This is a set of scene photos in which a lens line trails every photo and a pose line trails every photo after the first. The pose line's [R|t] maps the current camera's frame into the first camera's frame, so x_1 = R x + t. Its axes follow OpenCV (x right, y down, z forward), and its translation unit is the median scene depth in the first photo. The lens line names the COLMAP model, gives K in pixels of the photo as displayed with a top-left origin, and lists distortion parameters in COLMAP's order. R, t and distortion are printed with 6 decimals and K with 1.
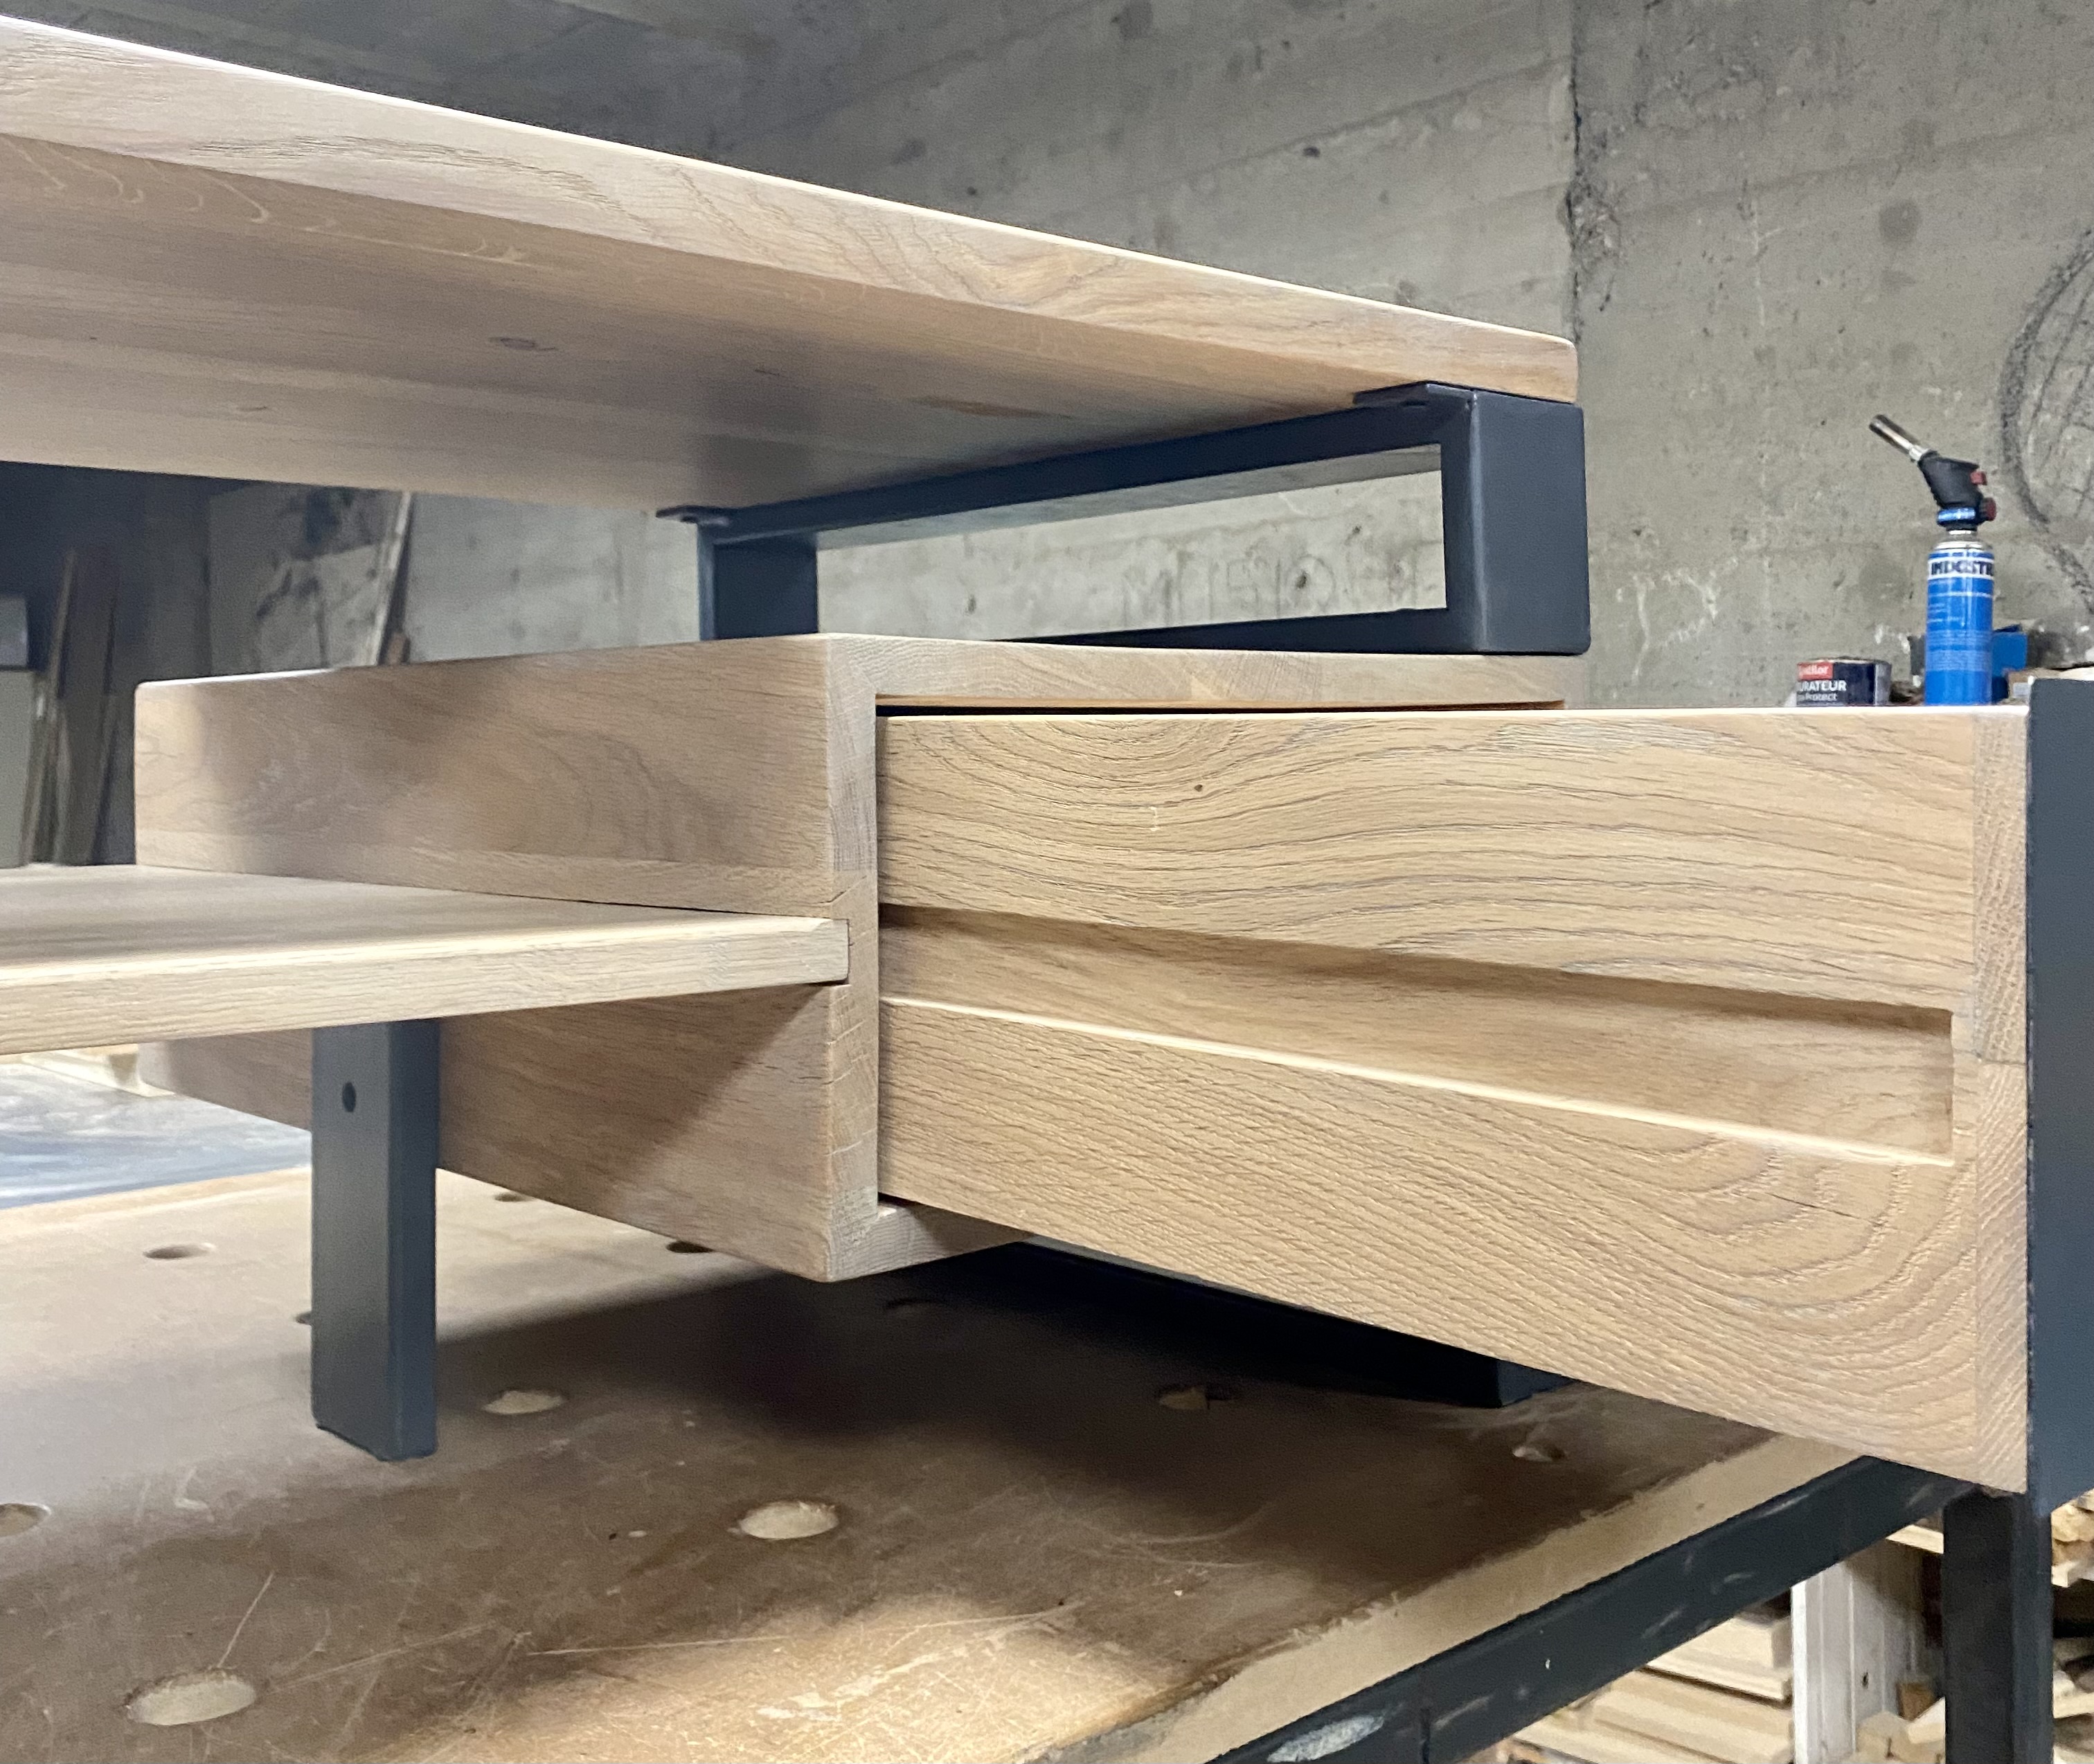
lens RADIAL K [[2096.1, 0, 1059.6], [0, 2096.1, 772.2], [0, 0, 1]] dist [0.140977, -0.440321]
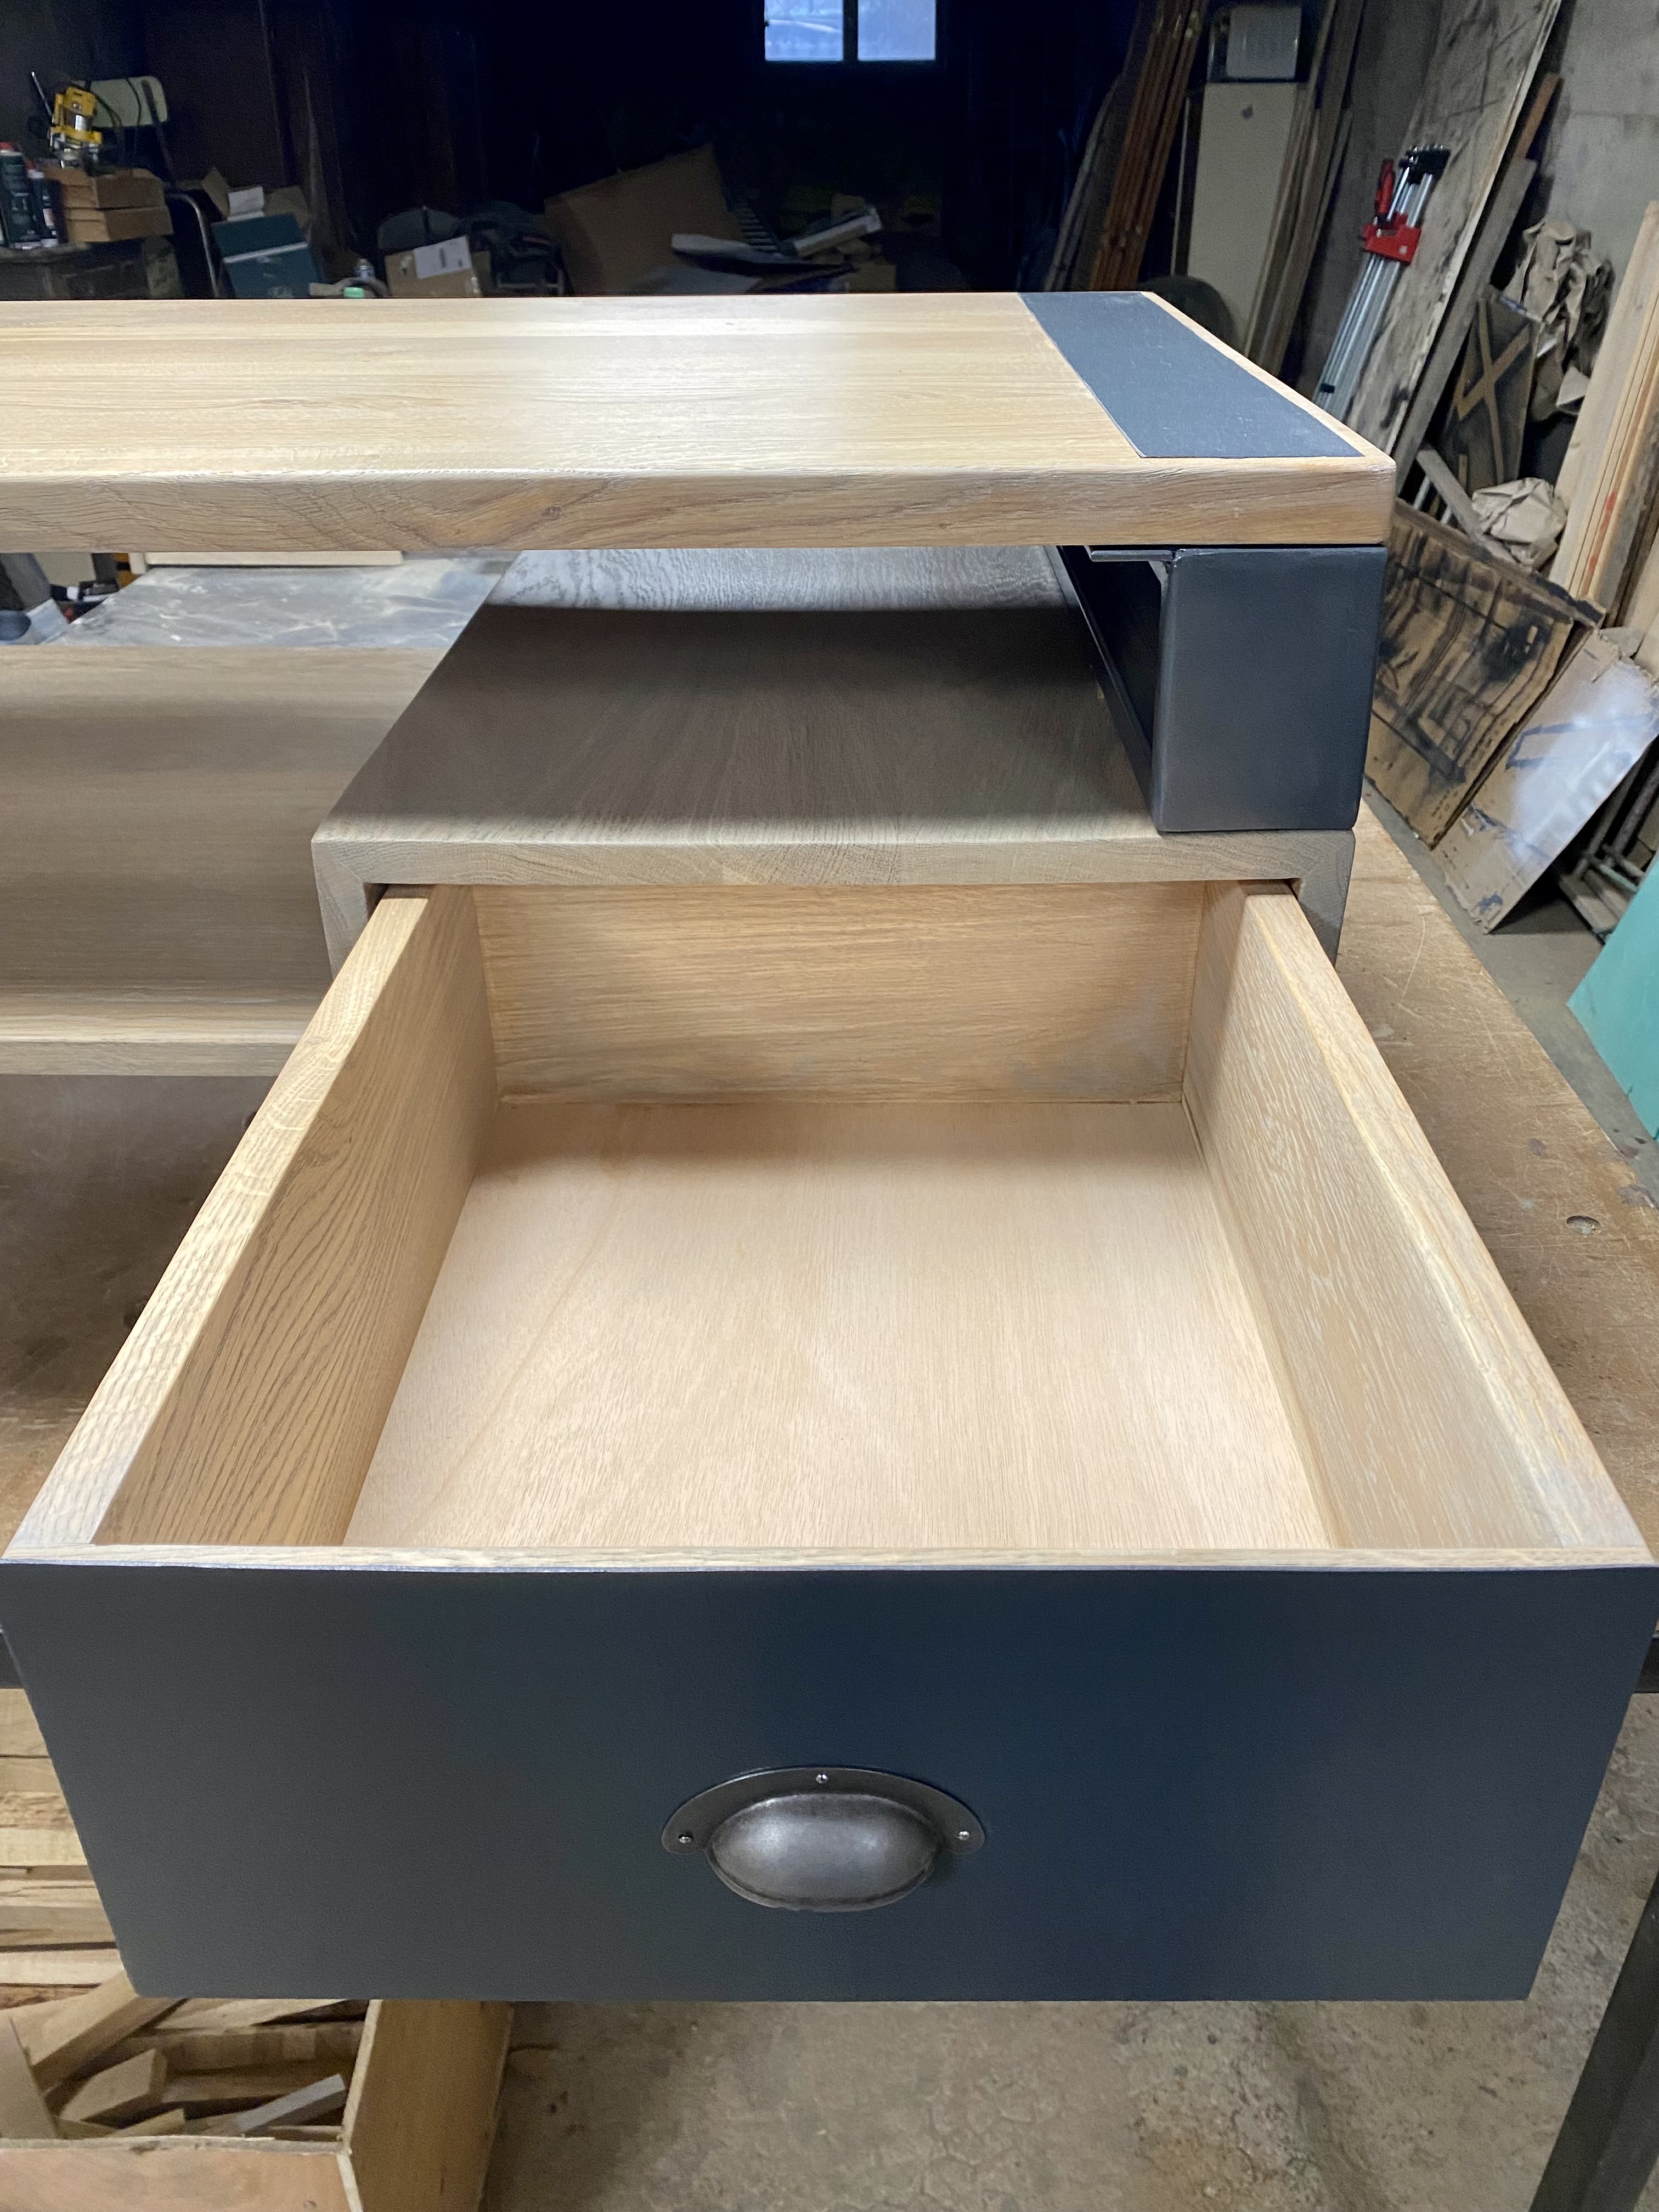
lens RADIAL K [[1656.1, 0, 829.5], [0, 1656.1, 1106.0], [0, 0, 1]] dist [-0.003243, -0.000498]
pose [[0.740065, 0.352499, -0.572755, 0.189503], [-0.012245, 0.858557, 0.512572, -0.111941], [0.672424, -0.372324, 0.639704, 0.128026]]
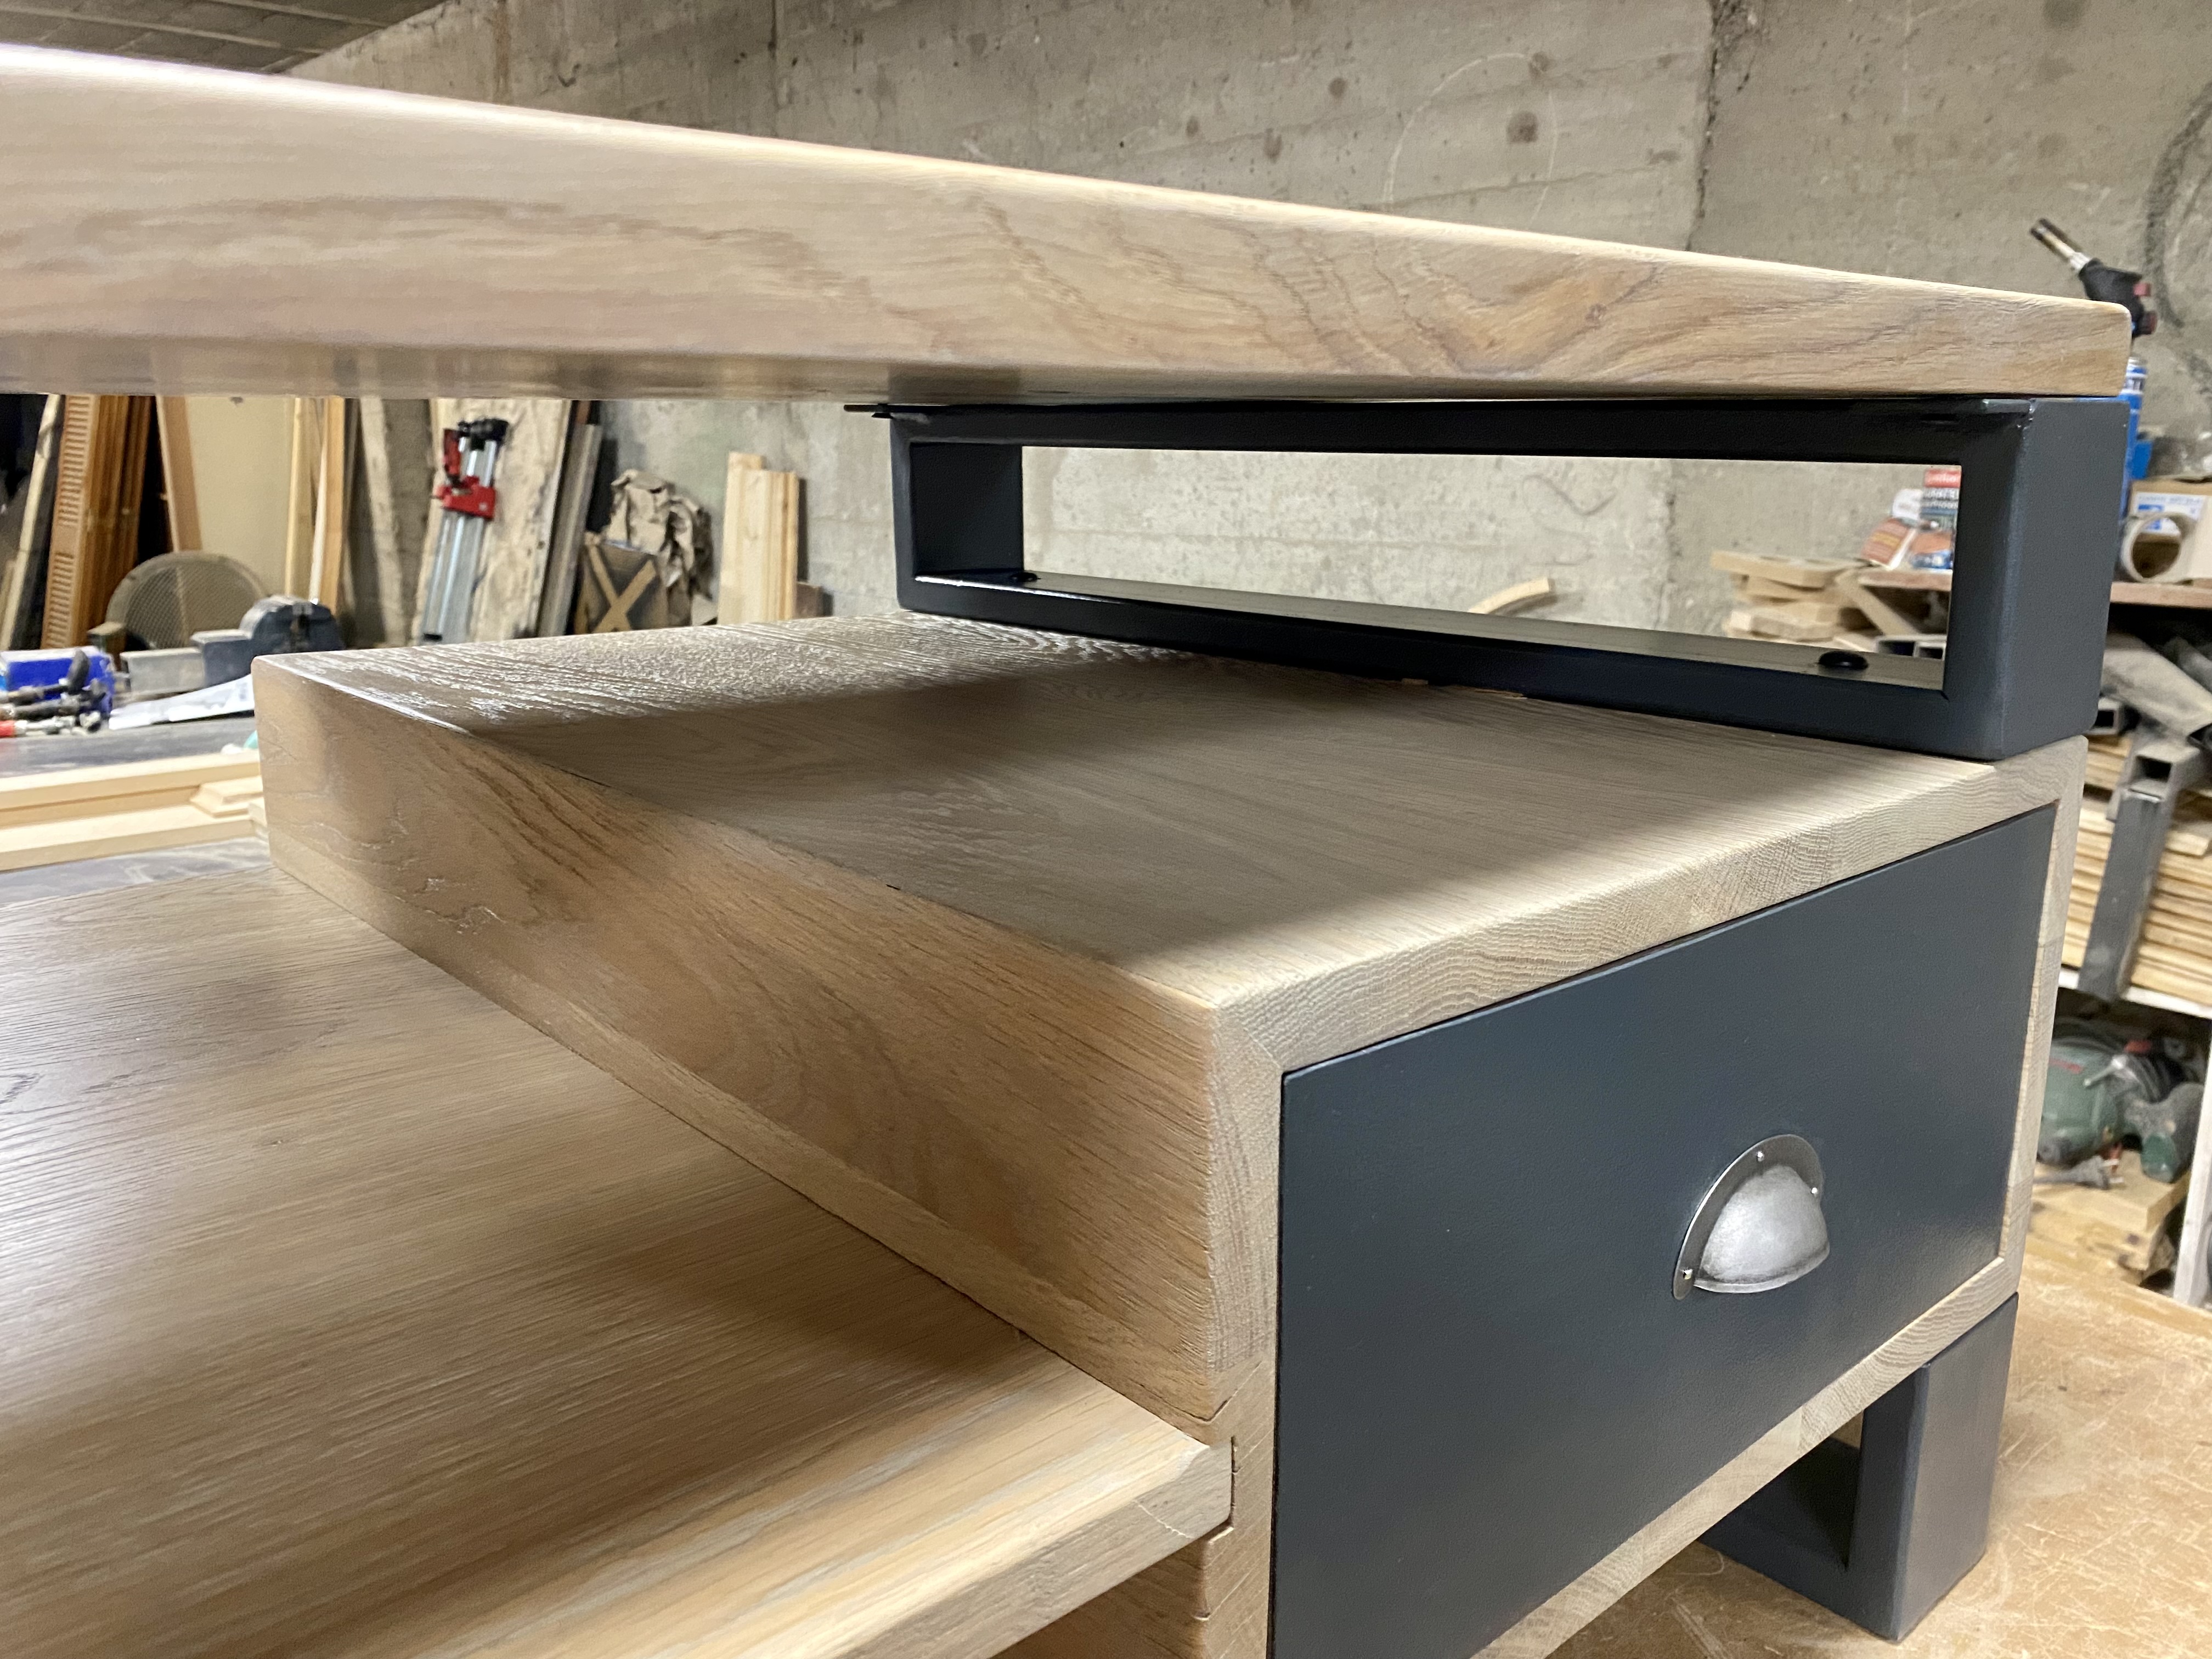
lens RADIAL K [[1685.1, 0, 1106.0], [0, 1685.1, 829.5], [0, 0, 1]] dist [0.037952, -0.054911]
pose [[0.999667, 0.018442, -0.018065, -0.033436], [-0.014026, 0.975474, 0.219668, -0.054090], [0.021673, -0.219342, 0.975407, 0.138665]]
